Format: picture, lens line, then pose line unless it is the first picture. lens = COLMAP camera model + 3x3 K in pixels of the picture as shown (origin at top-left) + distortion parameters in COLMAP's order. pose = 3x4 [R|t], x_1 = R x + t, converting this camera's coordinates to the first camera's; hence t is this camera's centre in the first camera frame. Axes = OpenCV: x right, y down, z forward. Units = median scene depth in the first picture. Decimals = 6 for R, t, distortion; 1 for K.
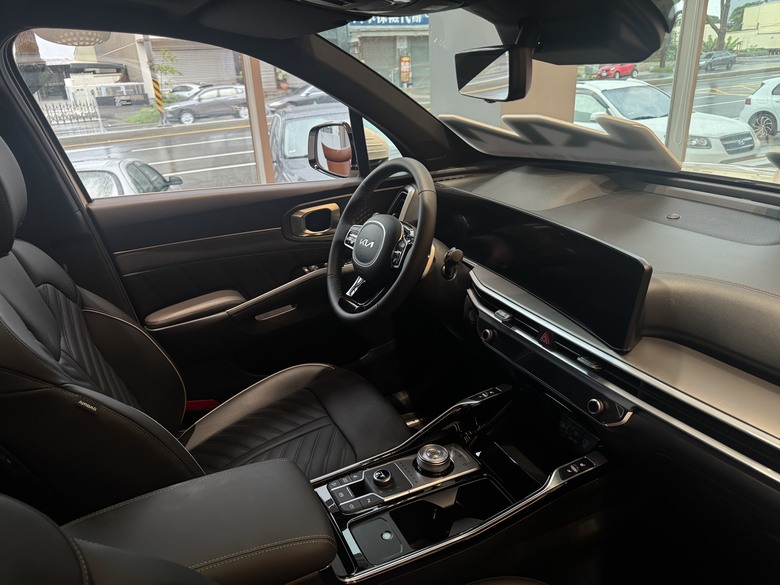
lens RADIAL K [[538.9, 0, 391.4], [0, 538.9, 288.0], [0, 0, 1]] dist [-0.007238, -0.007463]
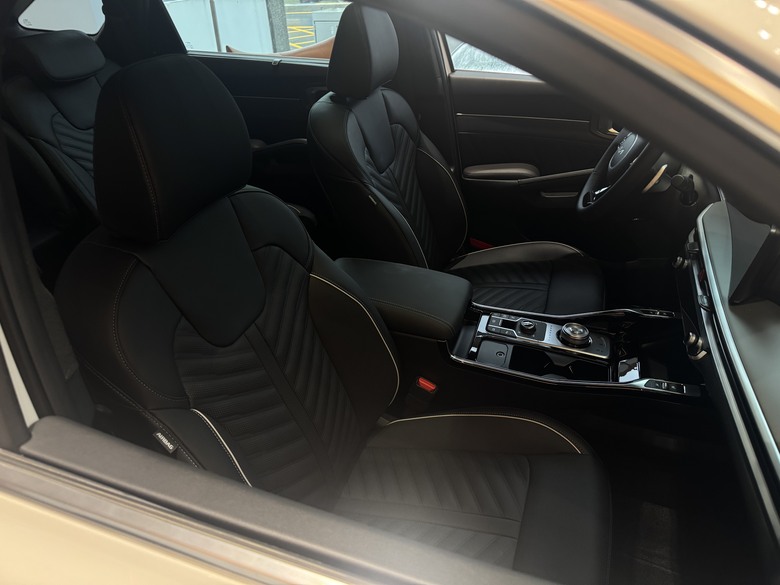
lens RADIAL K [[538.9, 0, 388.7], [0, 538.9, 295.3], [0, 0, 1]] dist [-0.007238, -0.007463]
pose [[0.693836, 0.401957, -0.597513, 0.384838], [-0.255963, 0.913199, 0.317098, -0.036648], [0.673108, -0.067072, 0.736497, -0.152442]]
